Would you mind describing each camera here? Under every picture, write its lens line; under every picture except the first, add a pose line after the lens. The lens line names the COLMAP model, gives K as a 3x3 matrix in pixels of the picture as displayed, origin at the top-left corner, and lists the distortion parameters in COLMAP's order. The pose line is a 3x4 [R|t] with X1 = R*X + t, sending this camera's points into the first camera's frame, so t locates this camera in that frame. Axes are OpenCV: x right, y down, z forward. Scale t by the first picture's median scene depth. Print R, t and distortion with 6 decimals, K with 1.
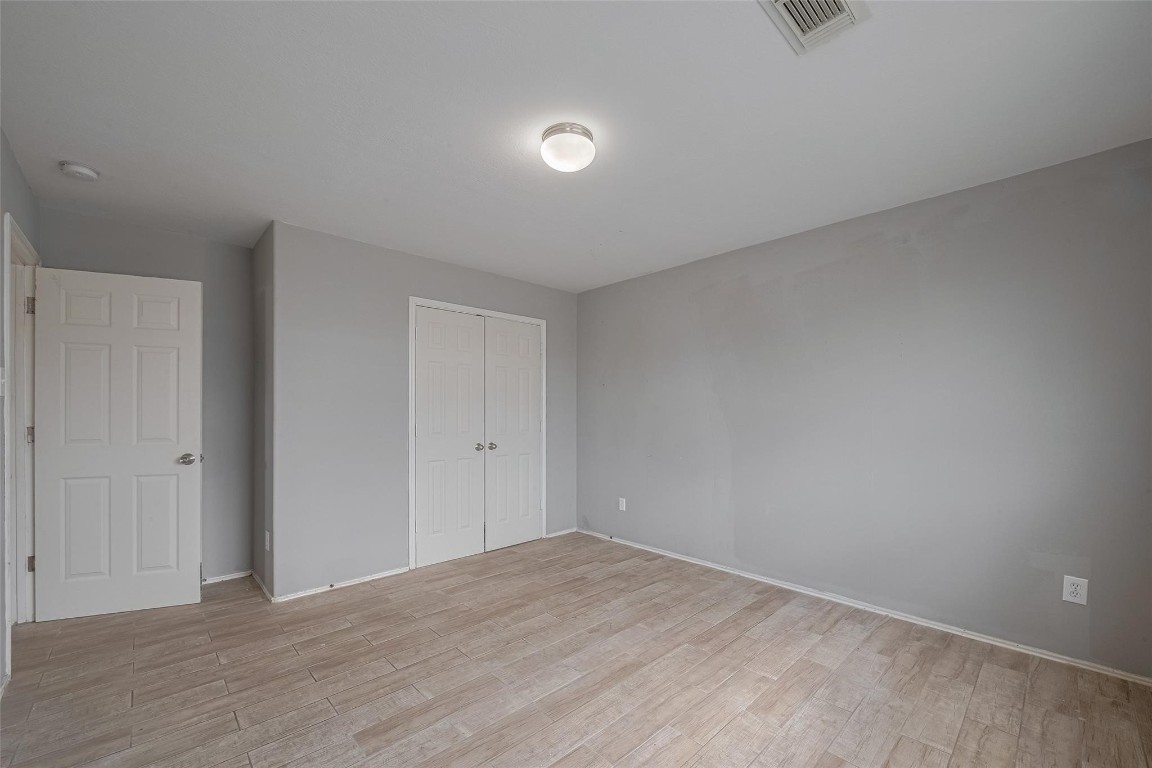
lens RADIAL K [[466.3, 0, 575.0], [0, 466.3, 410.2], [0, 0, 1]] dist [-0.001732, 0.000218]
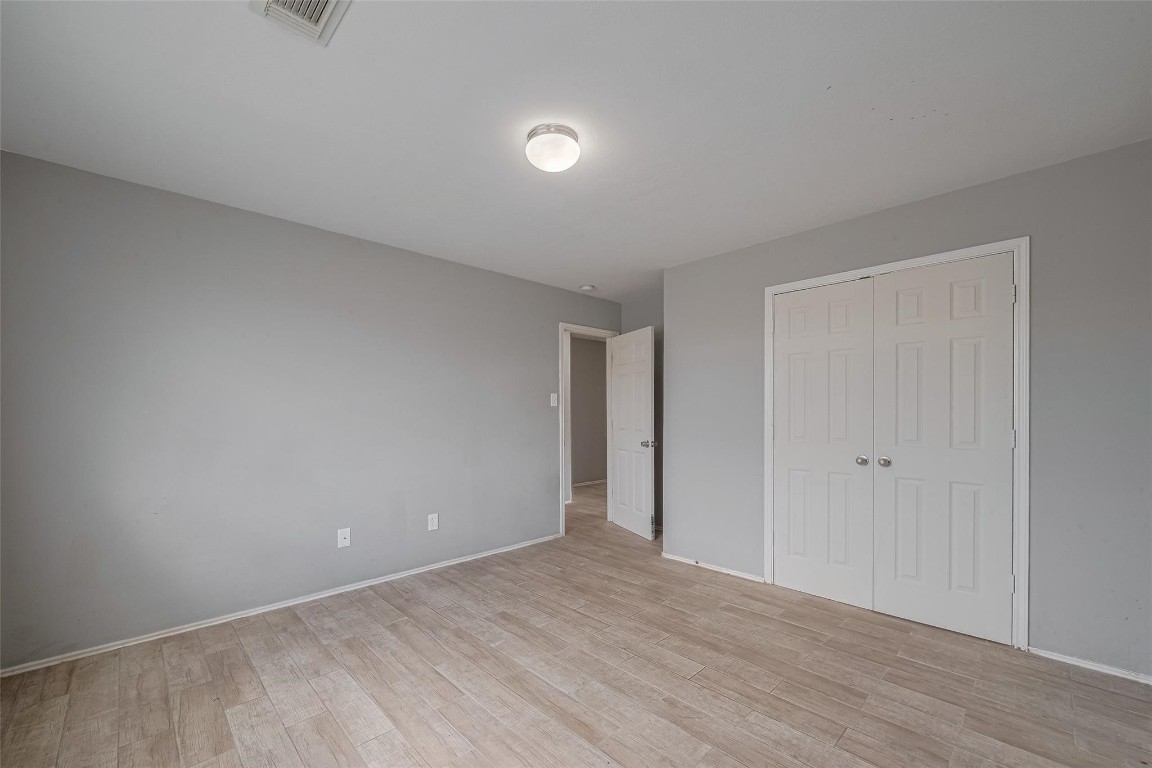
lens RADIAL K [[477.9, 0, 576.9], [0, 477.9, 415.0], [0, 0, 1]] dist [-0.003834, -0.000371]
pose [[0.003014, 0.002457, -0.999992, 0.784814], [0.006990, 0.999972, 0.002478, 0.004759], [0.999971, -0.006998, 0.002997, 0.821636]]
